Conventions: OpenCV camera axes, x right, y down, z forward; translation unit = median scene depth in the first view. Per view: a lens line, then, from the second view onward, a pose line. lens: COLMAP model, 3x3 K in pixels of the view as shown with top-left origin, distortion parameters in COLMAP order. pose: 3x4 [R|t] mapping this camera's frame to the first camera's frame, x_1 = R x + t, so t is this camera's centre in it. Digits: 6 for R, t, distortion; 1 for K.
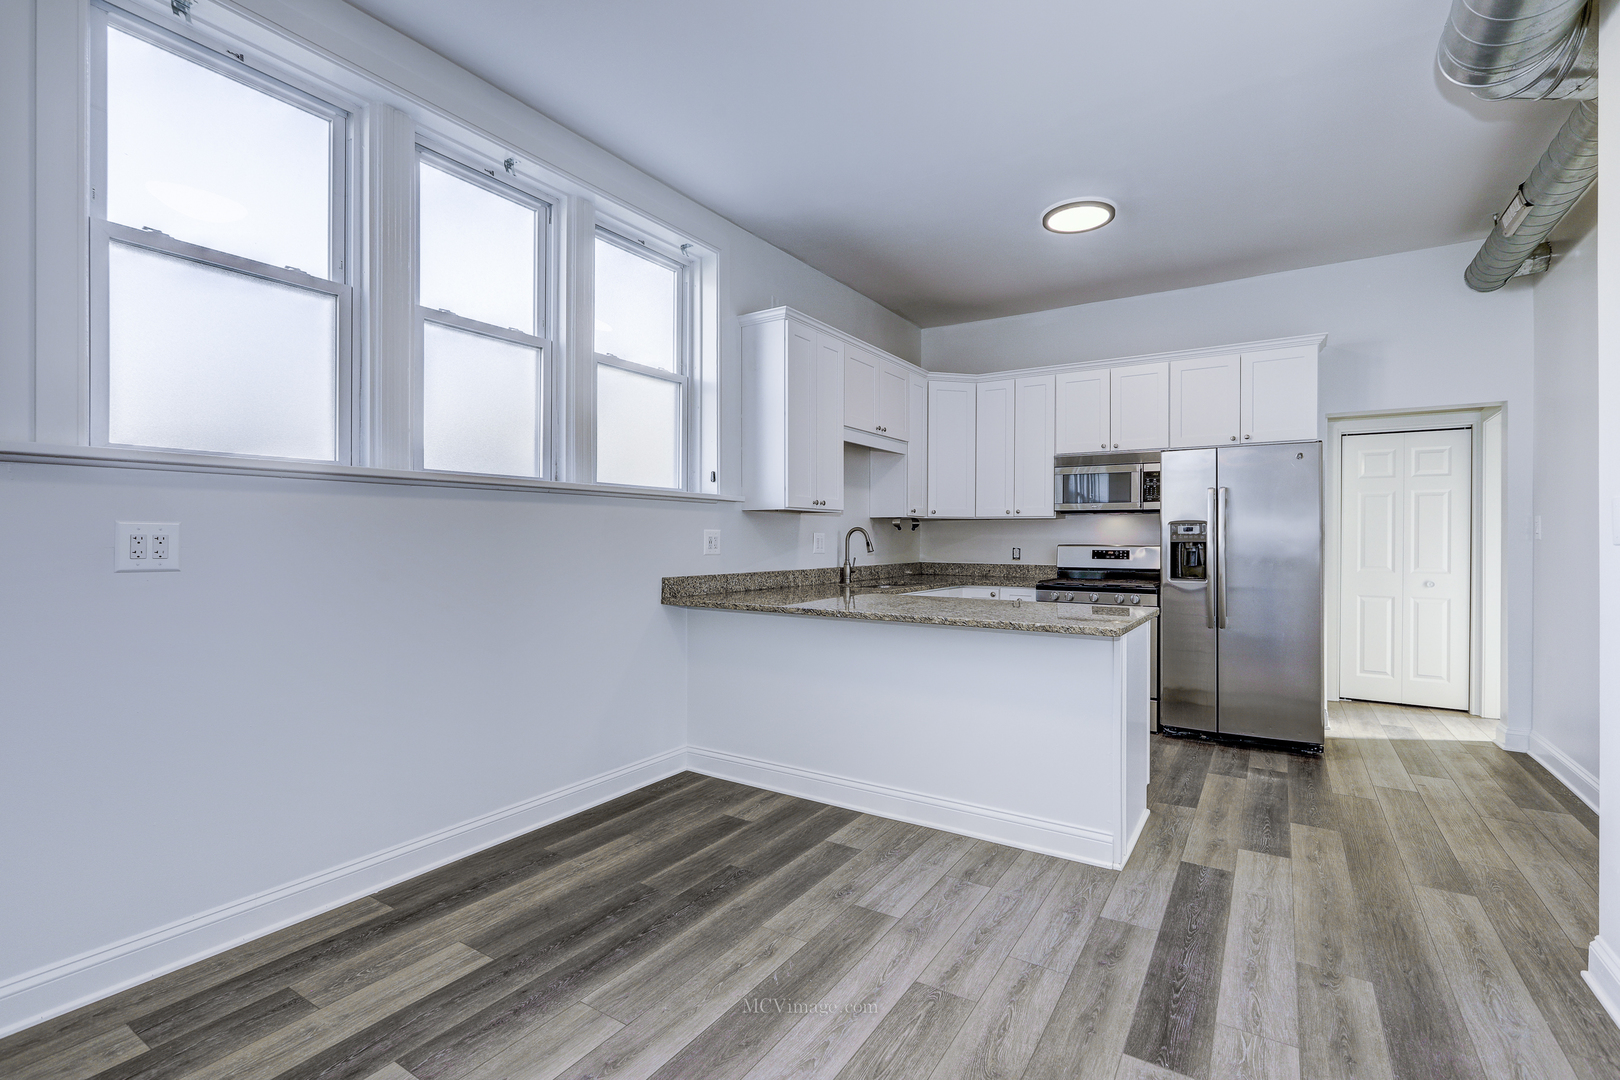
lens RADIAL K [[721.1, 0, 816.2], [0, 721.1, 545.4], [0, 0, 1]] dist [-0.000036, 0.000148]
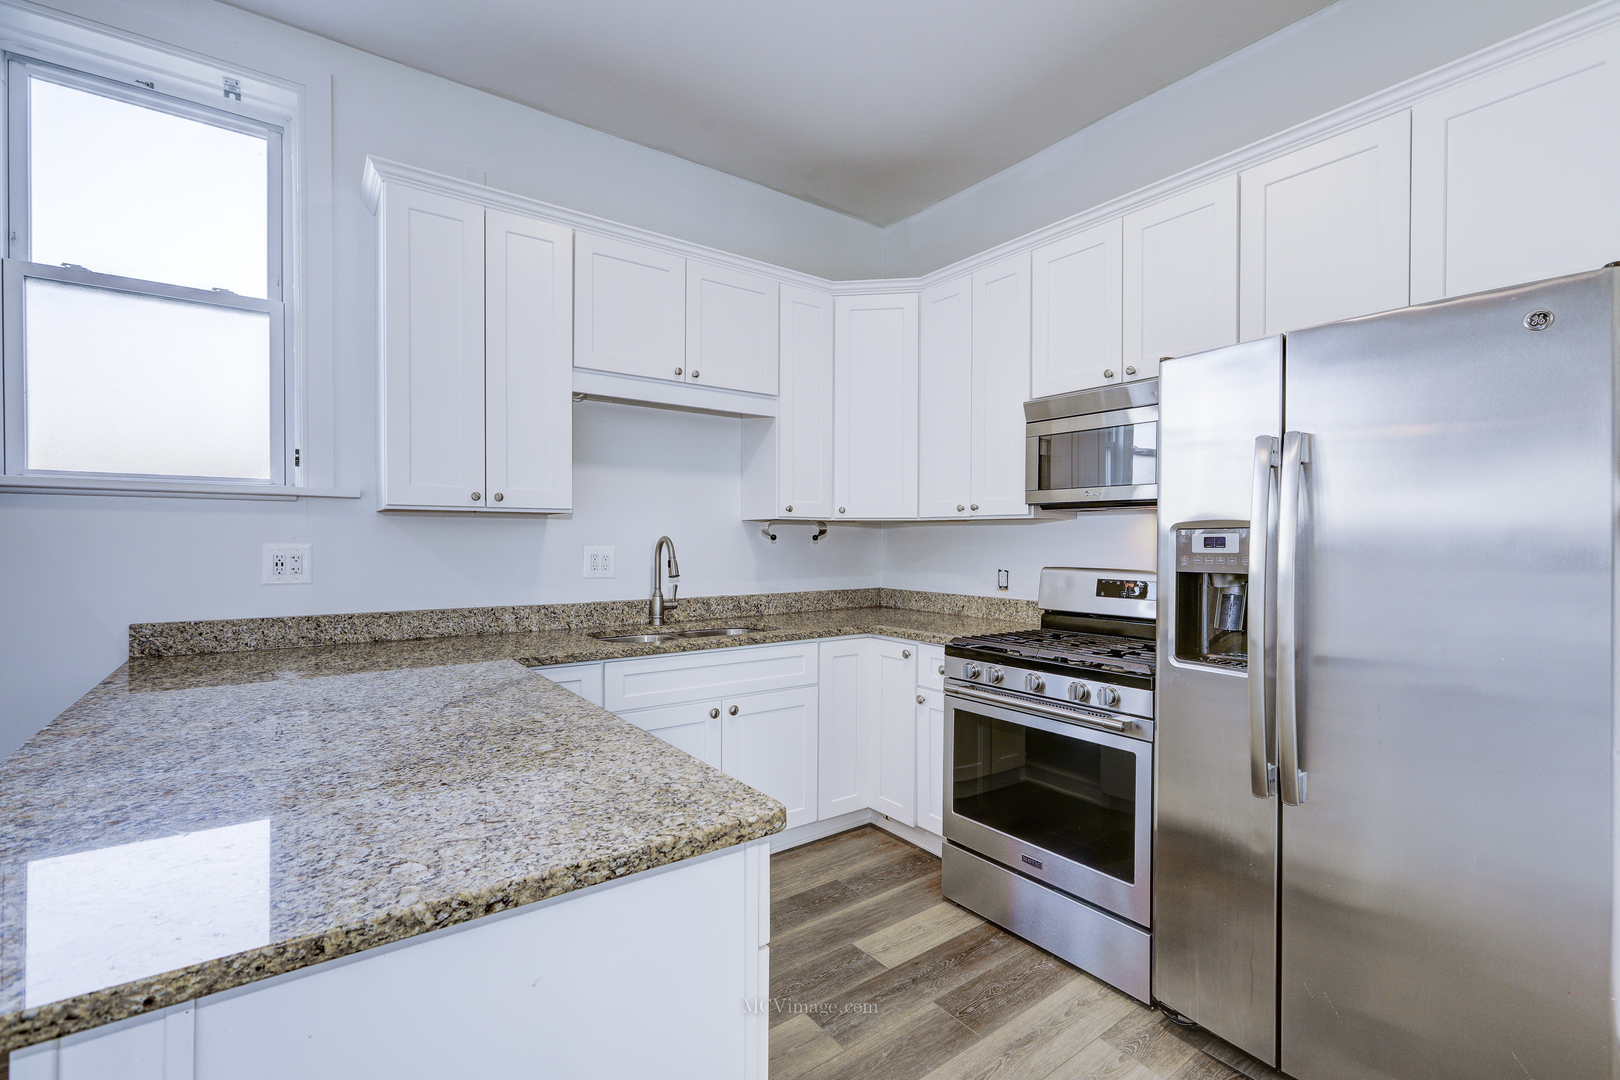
lens RADIAL K [[714.4, 0, 803.1], [0, 714.4, 546.7], [0, 0, 1]] dist [0.002214, 0.000386]
pose [[0.932476, 0.002235, -0.361226, 0.351701], [-0.002964, 0.999995, -0.001464, -0.014309], [0.361220, 0.002436, 0.932477, 0.422957]]
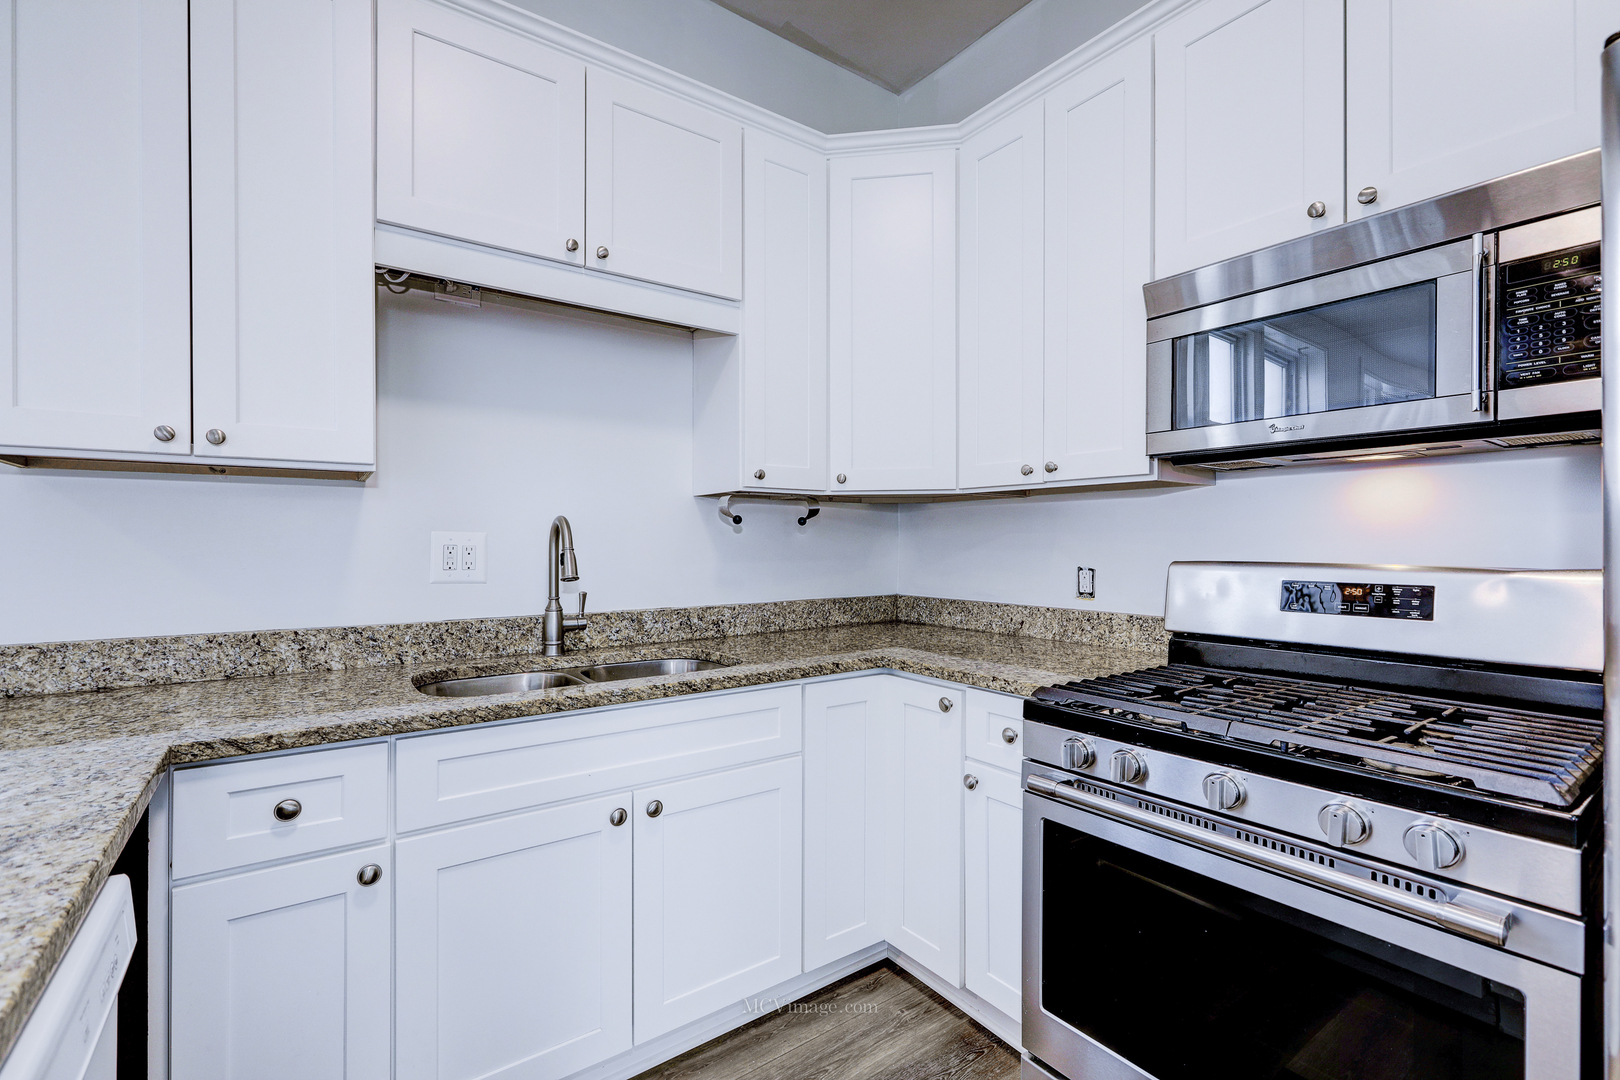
lens RADIAL K [[714.4, 0, 803.1], [0, 714.4, 546.7], [0, 0, 1]] dist [0.002214, 0.000386]
pose [[0.928740, -0.003541, -0.370716, 0.292296], [0.001340, 0.999980, -0.006194, -0.005574], [0.370731, 0.005256, 0.928726, 0.619081]]
